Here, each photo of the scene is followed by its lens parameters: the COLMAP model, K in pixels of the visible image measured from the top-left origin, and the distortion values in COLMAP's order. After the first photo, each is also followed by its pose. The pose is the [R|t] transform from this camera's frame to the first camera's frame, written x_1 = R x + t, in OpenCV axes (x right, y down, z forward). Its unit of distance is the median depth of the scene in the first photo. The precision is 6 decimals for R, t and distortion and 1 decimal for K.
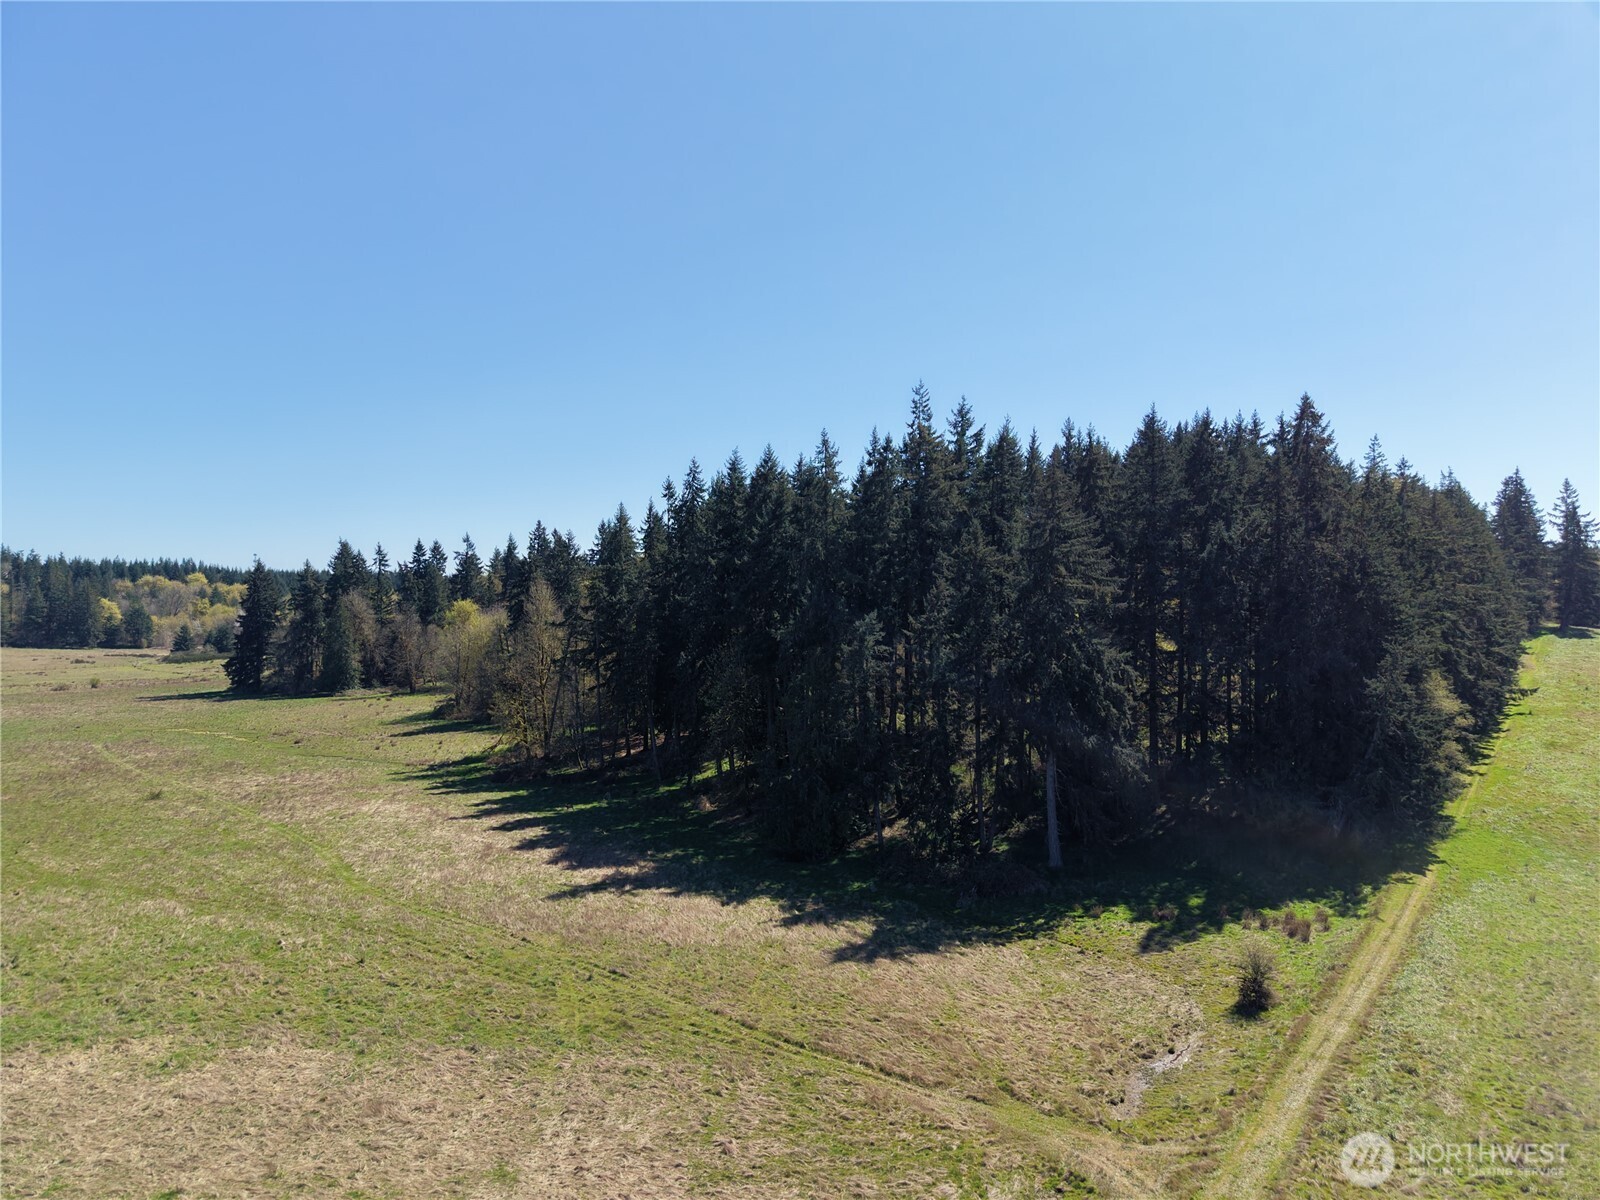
lens RADIAL K [[1071.4, 0, 802.1], [0, 1071.4, 602.3], [0, 0, 1]] dist [0.027139, -0.024416]
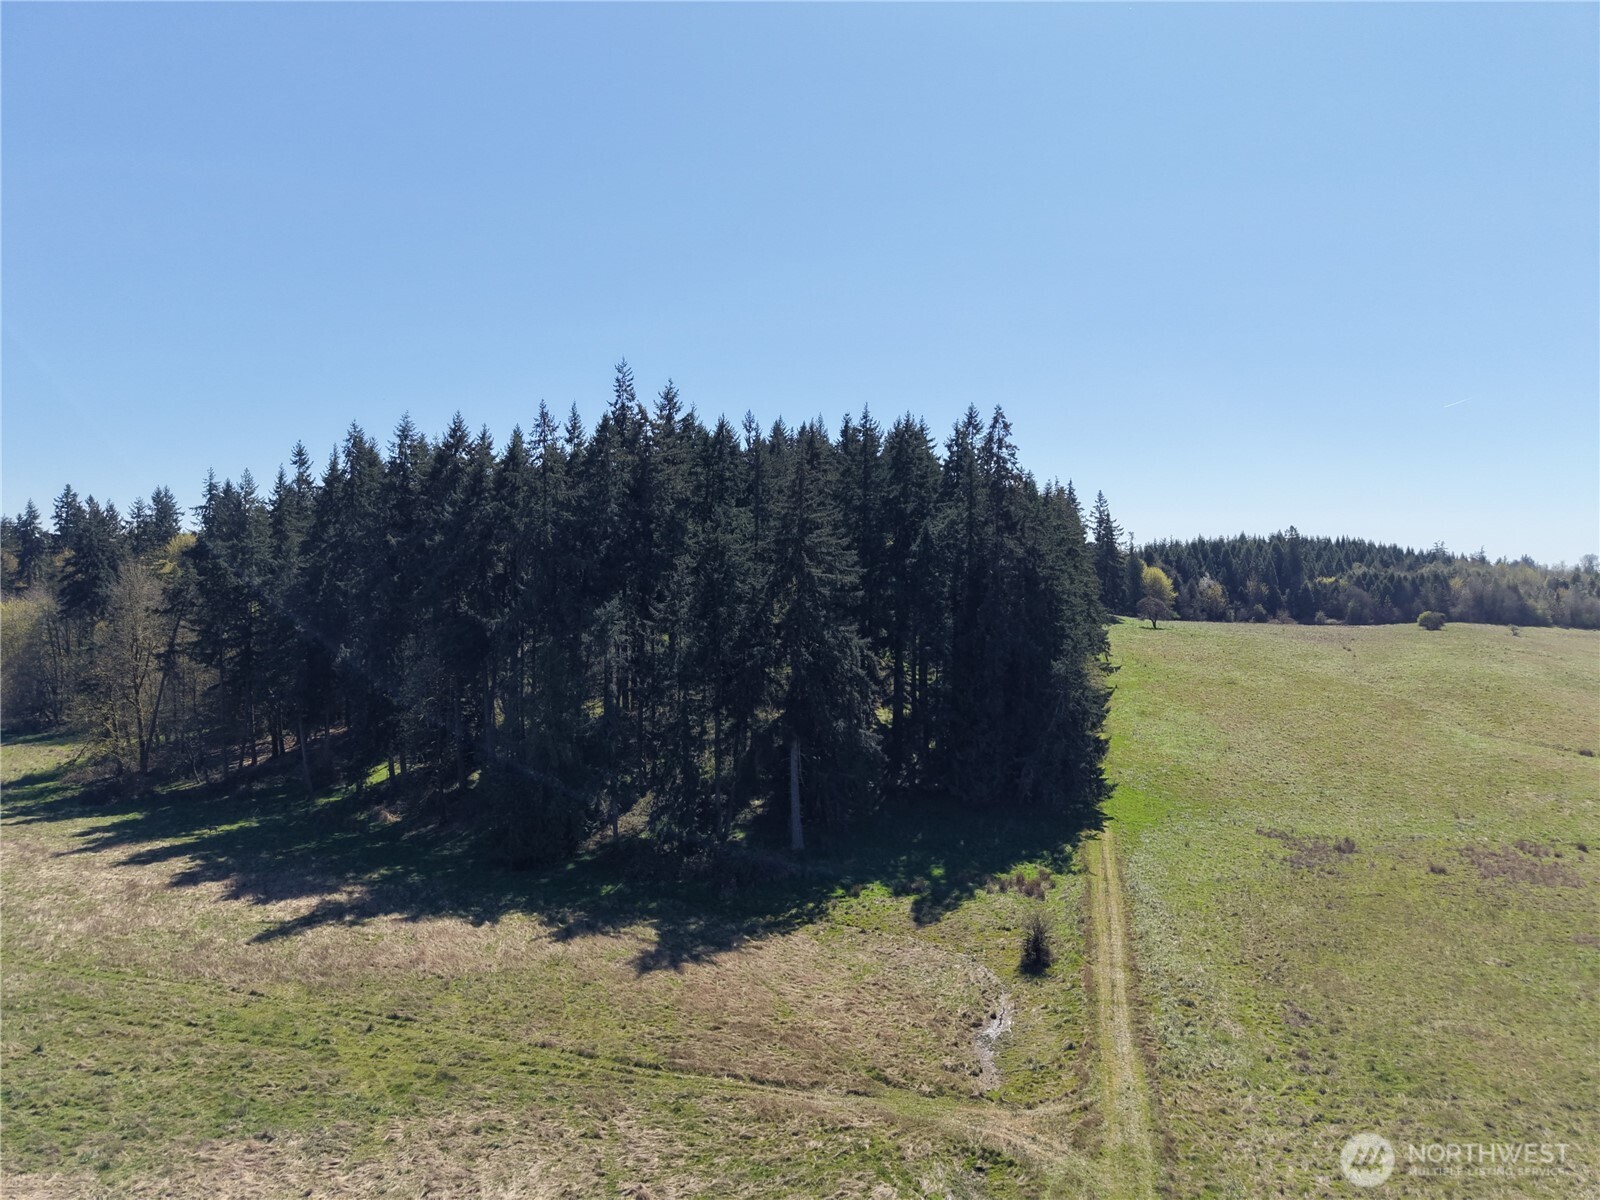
lens RADIAL K [[1071.4, 0, 802.1], [0, 1071.4, 602.3], [0, 0, 1]] dist [0.027139, -0.024416]
pose [[0.925199, 0.004765, 0.379453, -0.174060], [-0.009648, 0.999893, 0.010967, -0.000508], [-0.379360, -0.013808, 0.925146, 0.072022]]
